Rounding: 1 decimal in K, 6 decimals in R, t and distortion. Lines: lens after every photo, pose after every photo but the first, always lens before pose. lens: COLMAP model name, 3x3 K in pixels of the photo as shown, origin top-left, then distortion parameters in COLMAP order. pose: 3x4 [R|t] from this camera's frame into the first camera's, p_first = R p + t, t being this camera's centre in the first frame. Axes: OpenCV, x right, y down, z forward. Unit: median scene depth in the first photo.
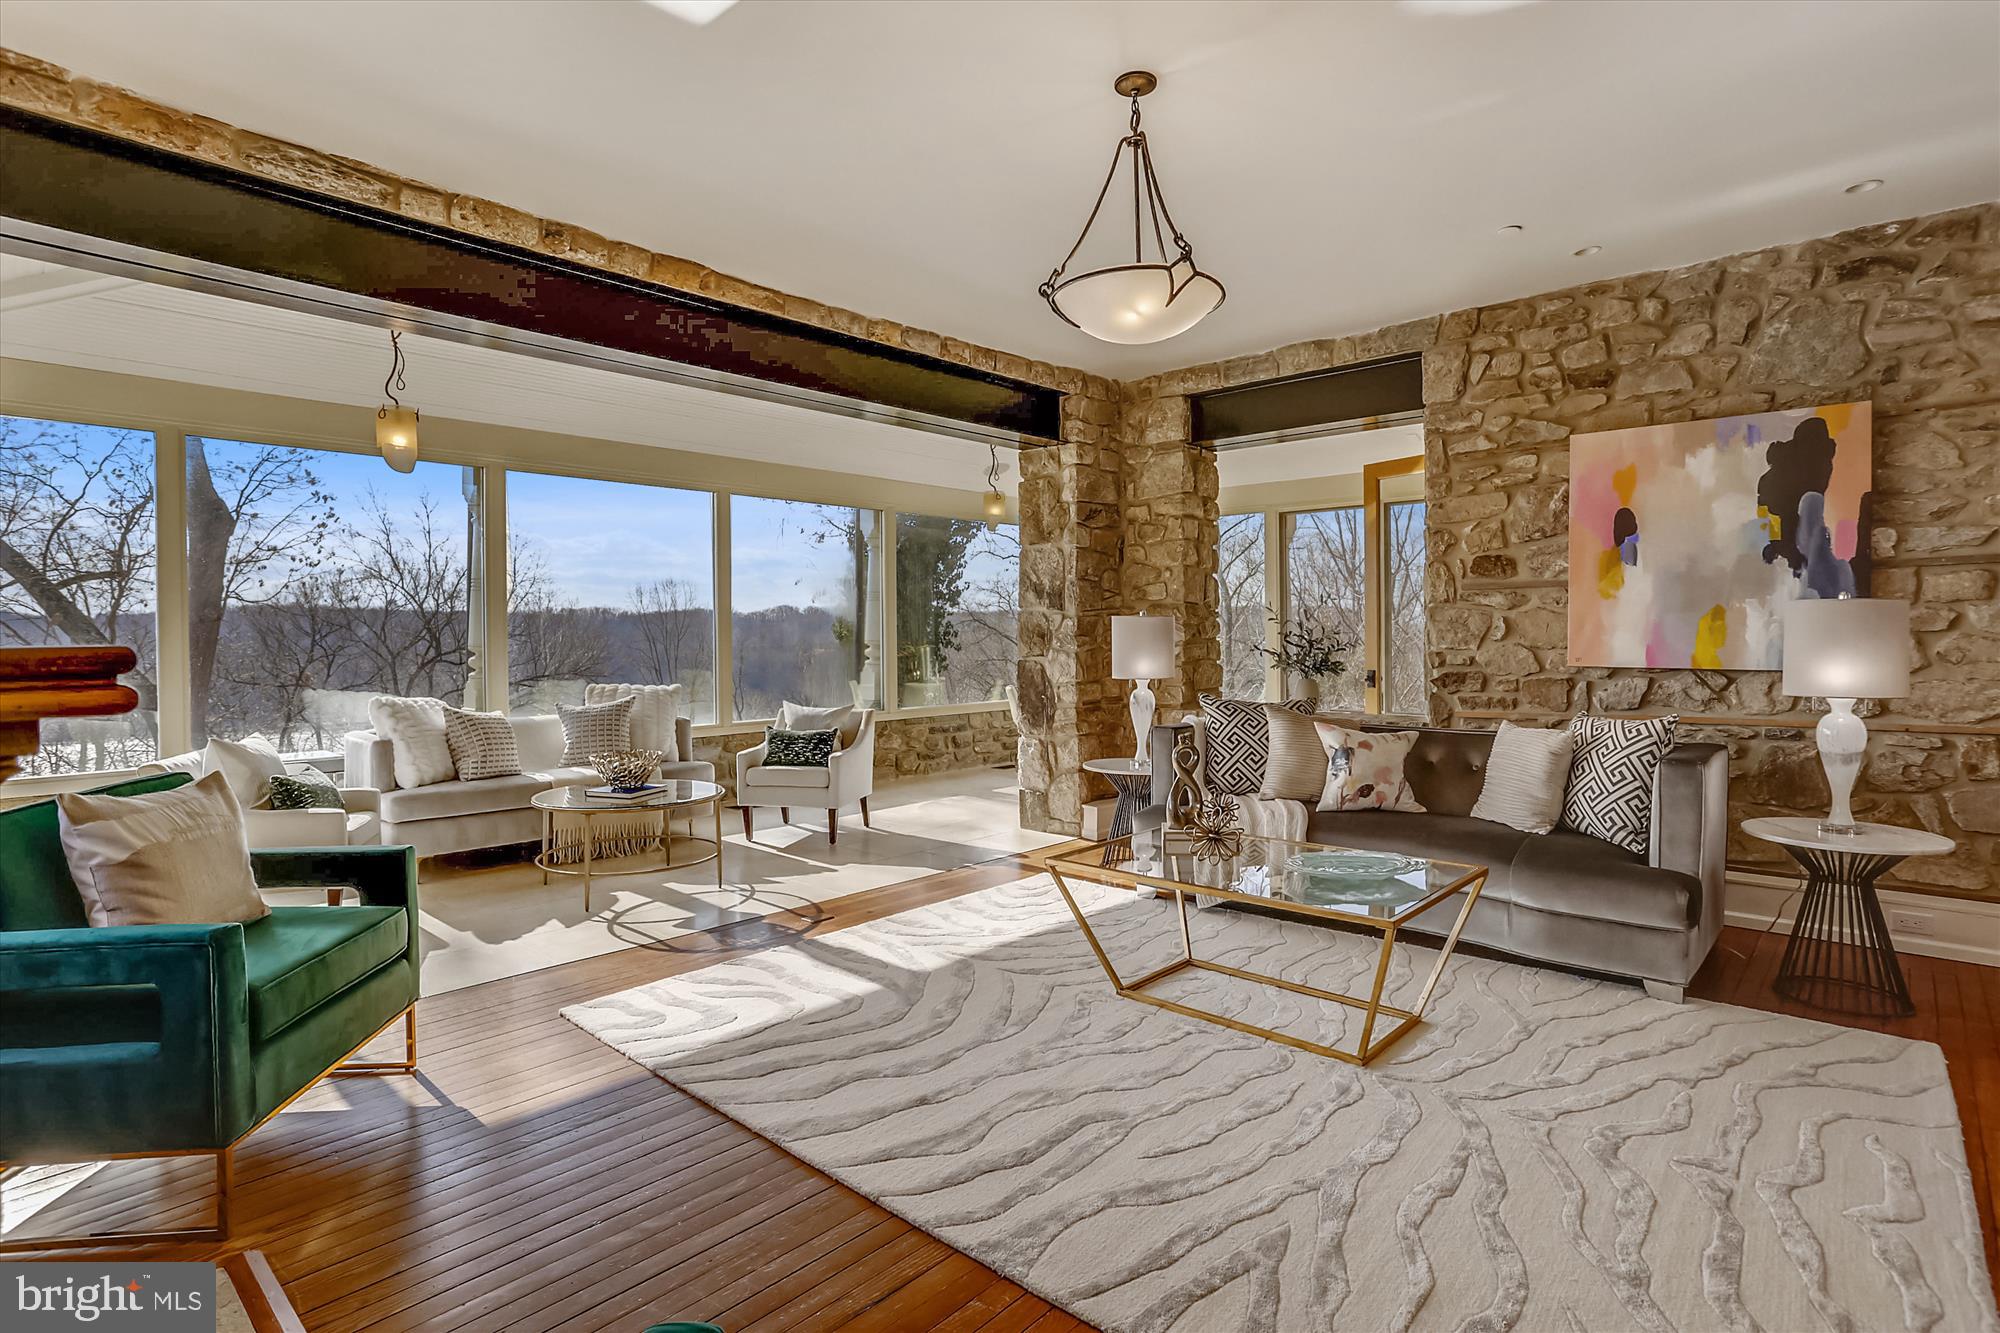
lens RADIAL K [[996.4, 0, 1007.2], [0, 996.4, 647.6], [0, 0, 1]] dist [-0.077791, 0.044465]
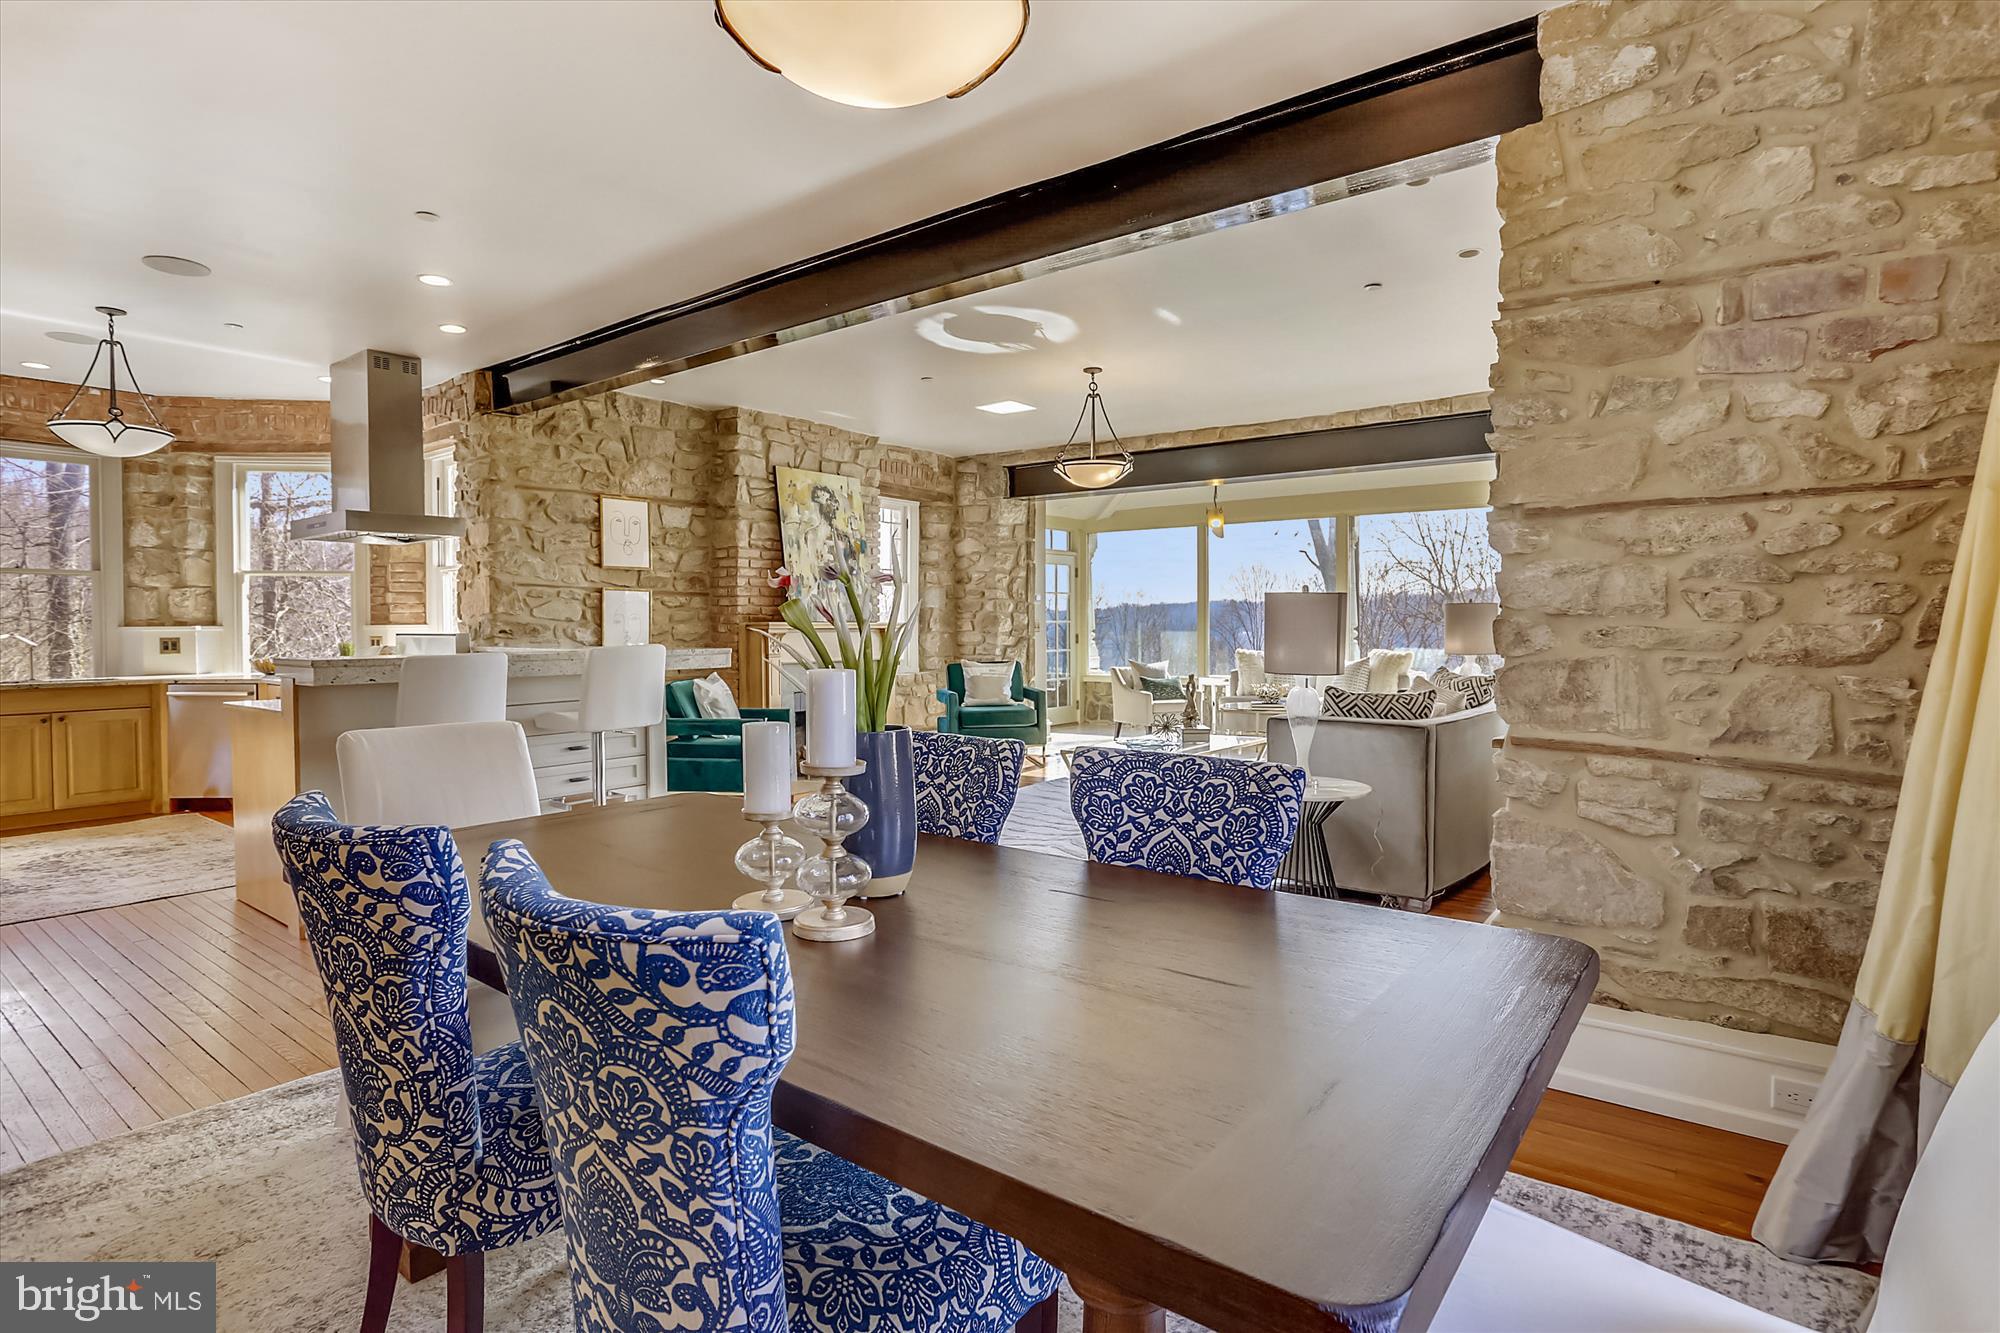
lens RADIAL K [[1012.4, 0, 996.9], [0, 1012.4, 641.2], [0, 0, 1]] dist [-0.053322, 0.028514]
pose [[0.086704, 0.023308, -0.995961, 1.199306], [-0.010572, 0.999691, 0.022475, -0.006789], [0.996178, 0.008581, 0.086923, 0.294344]]
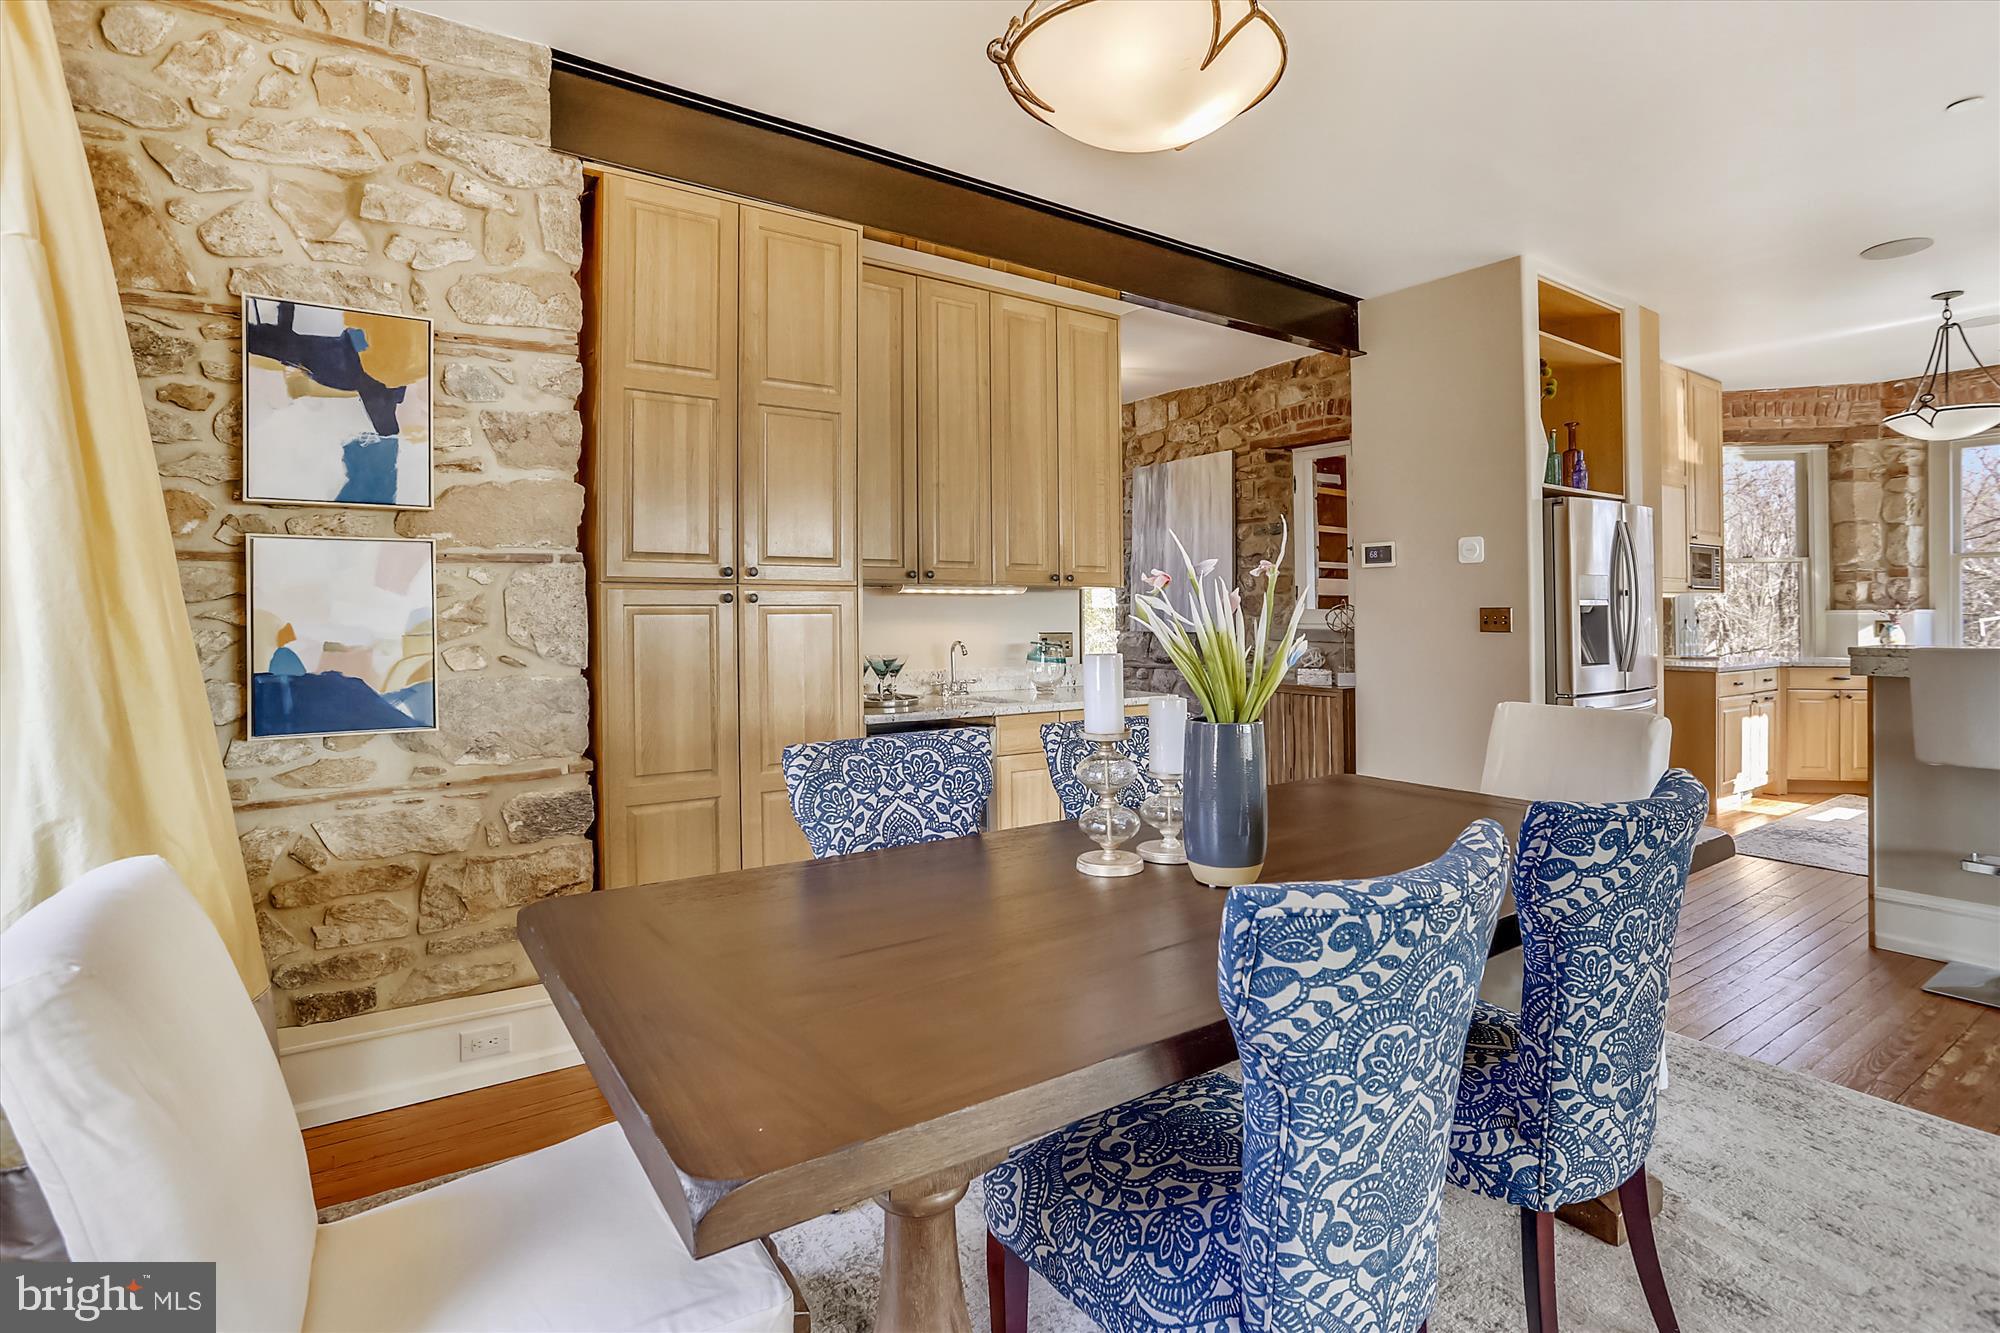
lens RADIAL K [[976.9, 0, 1004.3], [0, 976.9, 610.1], [0, 0, 1]] dist [-0.048004, 0.024087]
pose [[-0.977693, 0.010887, 0.209756, 0.888203], [0.013138, 0.999870, 0.009344, -0.009551], [-0.209627, 0.011892, -0.977709, 0.601883]]
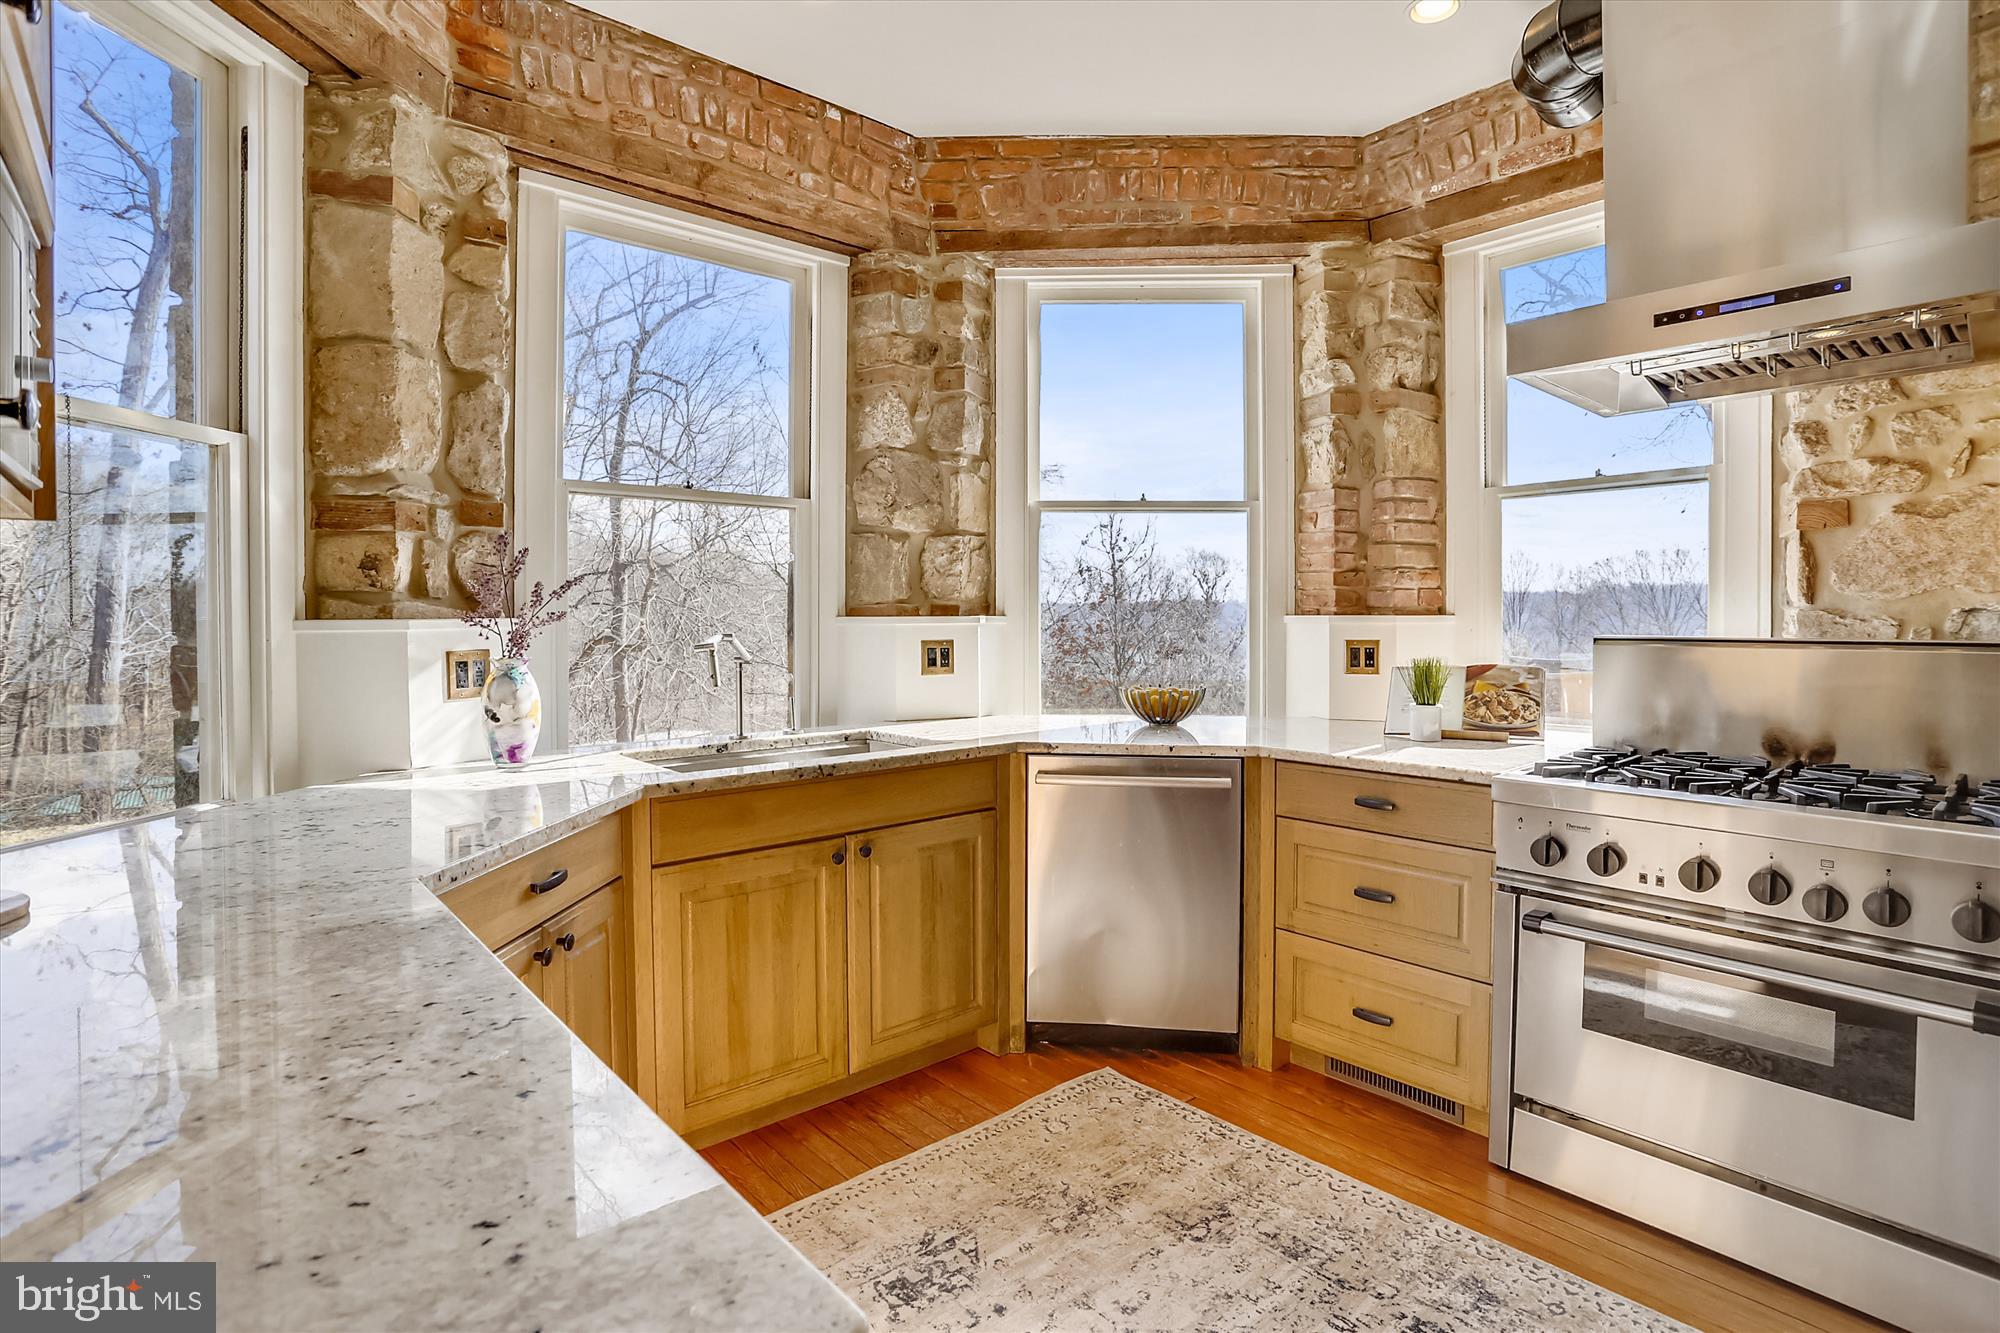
lens RADIAL K [[992.5, 0, 1012.1], [0, 992.5, 627.7], [0, 0, 1]] dist [-0.078987, 0.041861]
pose [[-0.096685, 0.017930, -0.995154, 0.442864], [-0.014063, 0.999713, 0.019379, 0.008409], [0.995216, 0.015868, -0.096405, -0.540452]]
